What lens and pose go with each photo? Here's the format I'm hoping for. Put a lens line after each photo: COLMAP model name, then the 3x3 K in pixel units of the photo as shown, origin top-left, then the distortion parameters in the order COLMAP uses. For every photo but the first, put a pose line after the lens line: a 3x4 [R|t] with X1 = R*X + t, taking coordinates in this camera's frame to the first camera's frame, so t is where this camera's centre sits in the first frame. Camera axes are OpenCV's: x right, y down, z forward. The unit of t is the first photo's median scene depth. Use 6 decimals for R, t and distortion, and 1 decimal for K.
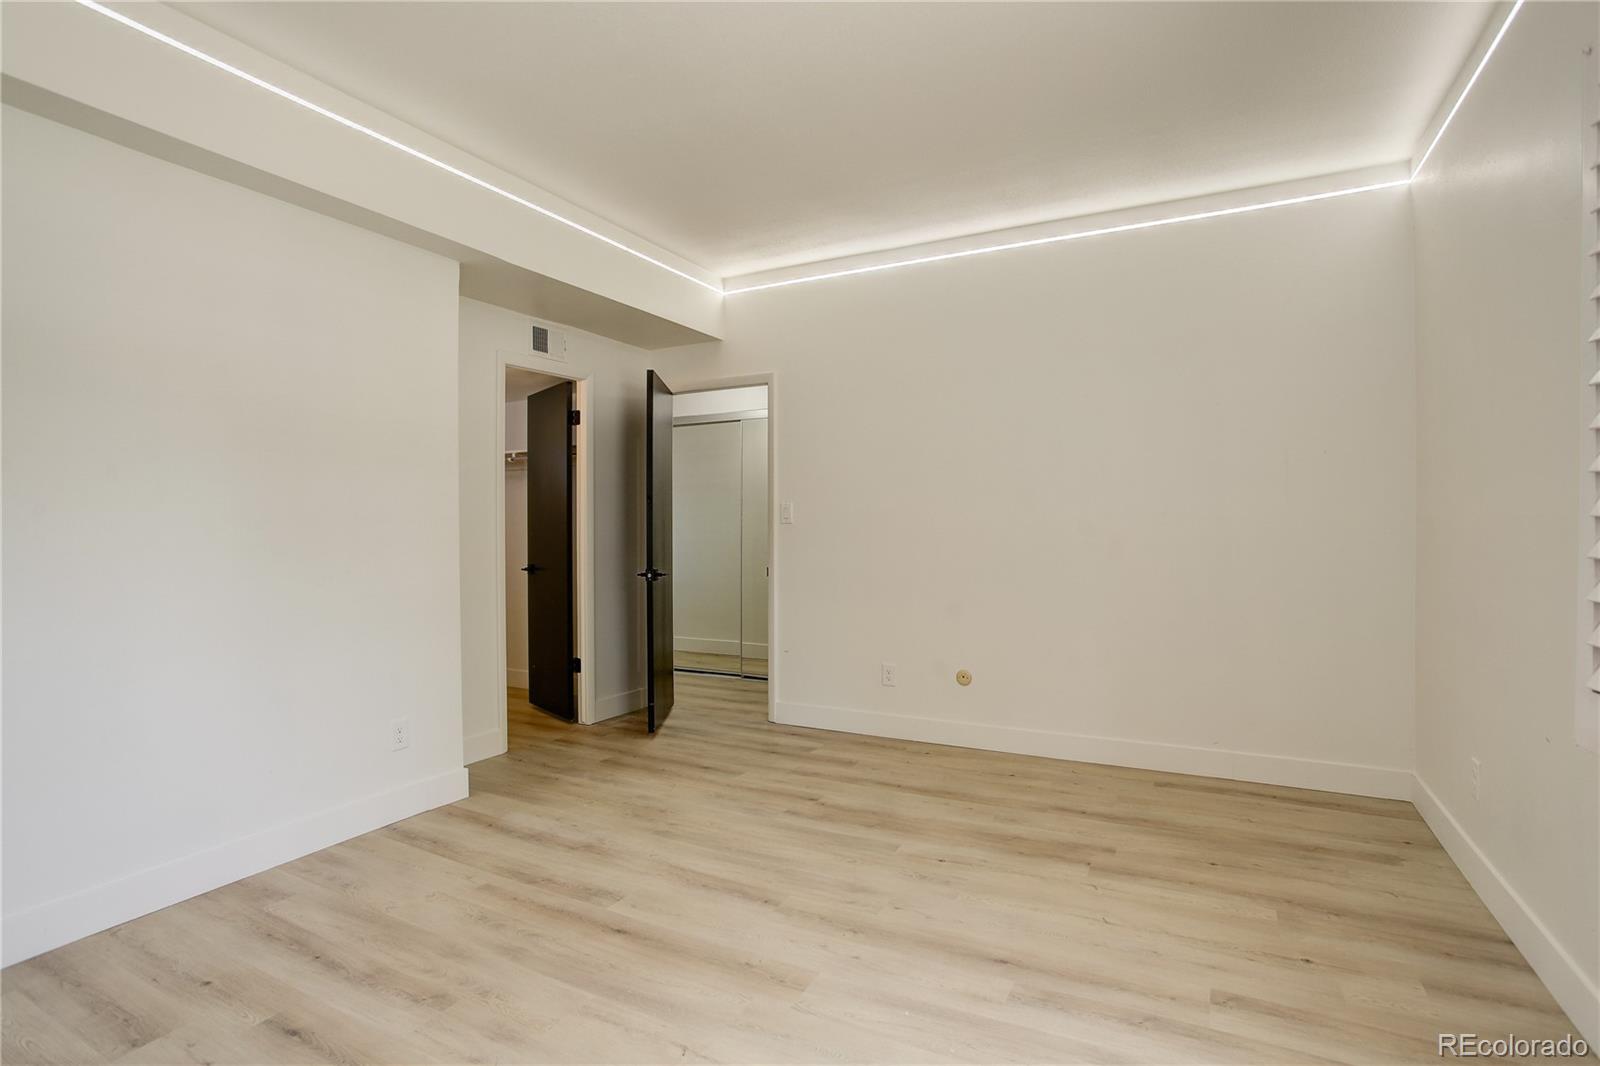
lens RADIAL K [[786.0, 0, 789.0], [0, 786.0, 530.3], [0, 0, 1]] dist [-0.071950, 0.031830]
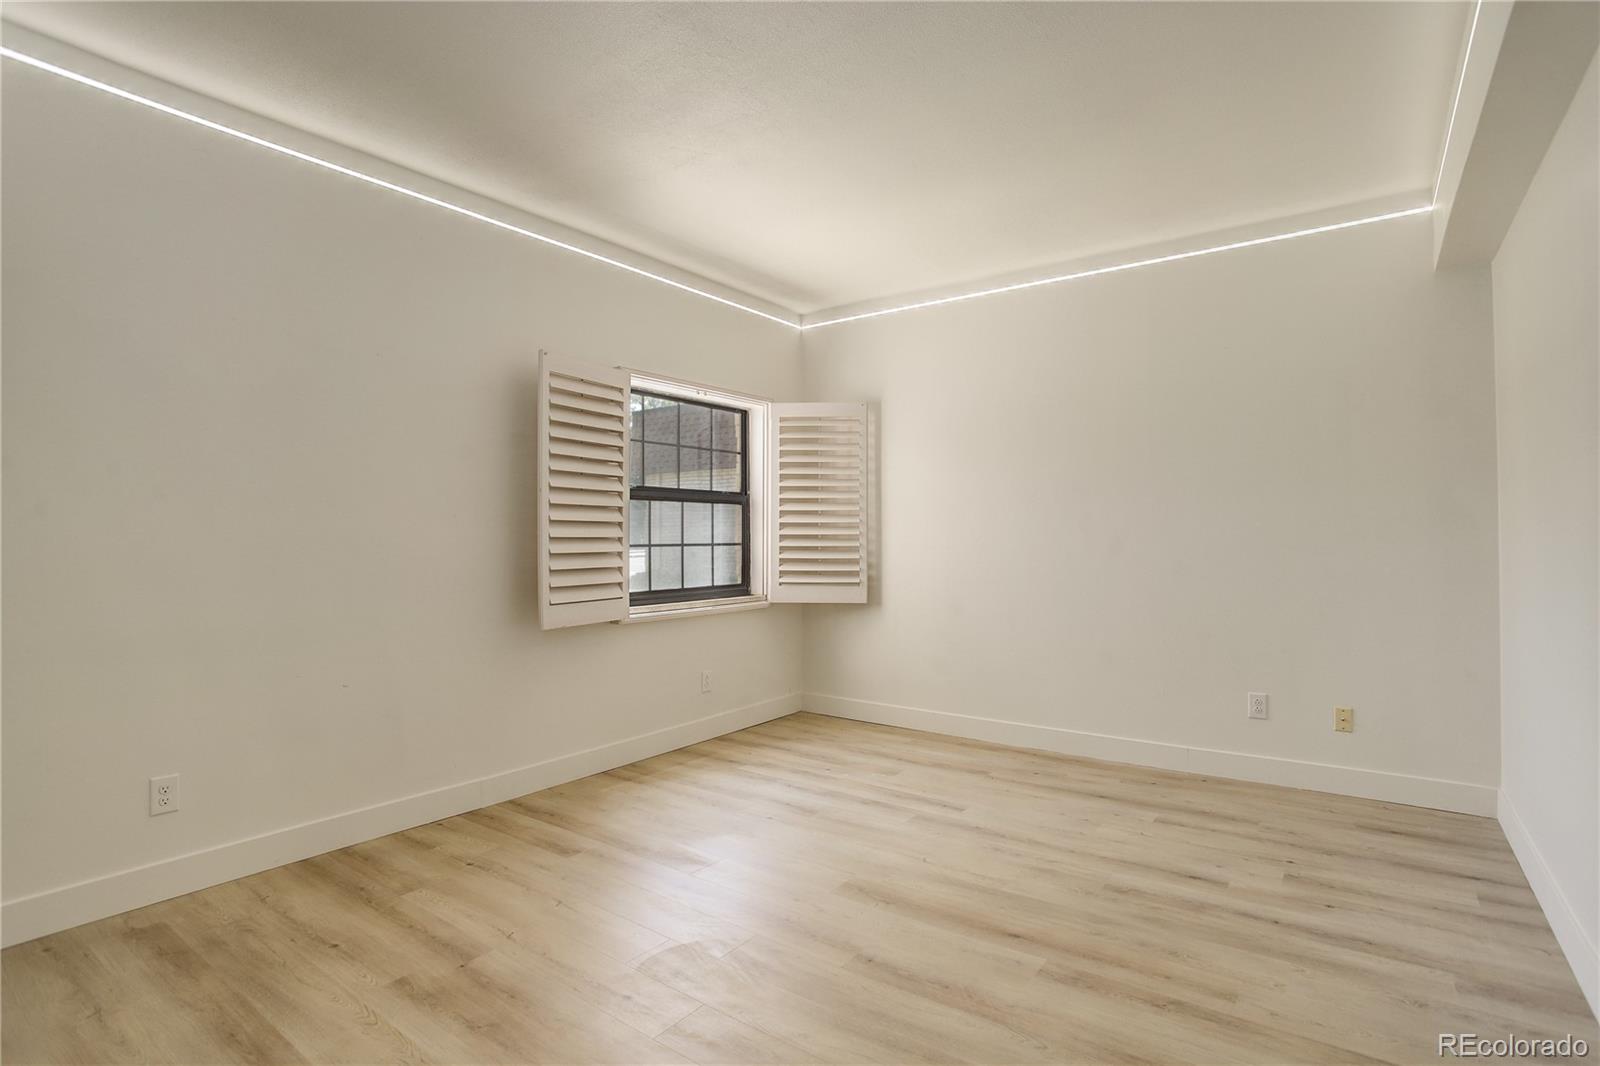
lens RADIAL K [[786.0, 0, 789.0], [0, 786.0, 530.3], [0, 0, 1]] dist [-0.071950, 0.031830]
pose [[-0.988130, 0.011918, 0.153158, -0.084047], [0.011410, 0.999926, -0.004191, -0.013953], [-0.153196, -0.002393, -0.988193, 2.005449]]
